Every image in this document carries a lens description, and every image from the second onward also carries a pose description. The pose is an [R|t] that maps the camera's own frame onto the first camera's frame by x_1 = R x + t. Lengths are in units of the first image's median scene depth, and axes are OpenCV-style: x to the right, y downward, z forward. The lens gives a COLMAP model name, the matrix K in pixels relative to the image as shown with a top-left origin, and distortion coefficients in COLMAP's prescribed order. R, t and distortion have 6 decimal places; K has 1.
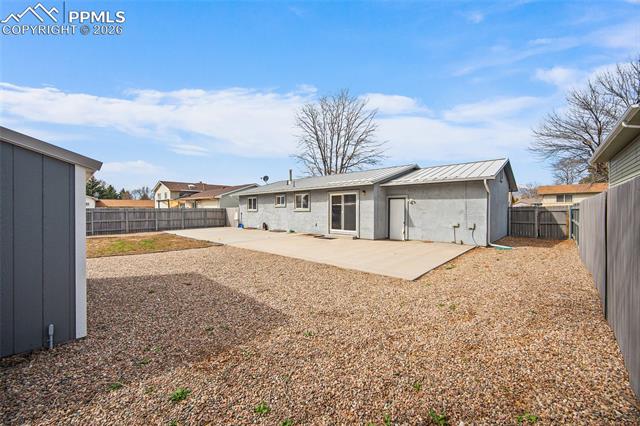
lens RADIAL K [[252.6, 0, 317.1], [0, 252.6, 212.8], [0, 0, 1]] dist [0.000664, 0.000039]
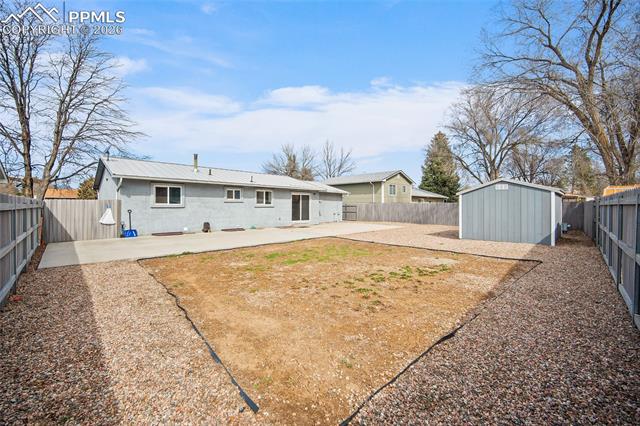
lens RADIAL K [[252.6, 0, 317.1], [0, 252.6, 212.8], [0, 0, 1]] dist [0.000664, 0.000039]
pose [[0.020781, -0.018605, 0.999611, -1.156698], [0.012824, 0.999750, 0.018341, 0.002114], [-0.999702, 0.012438, 0.021015, 0.802691]]
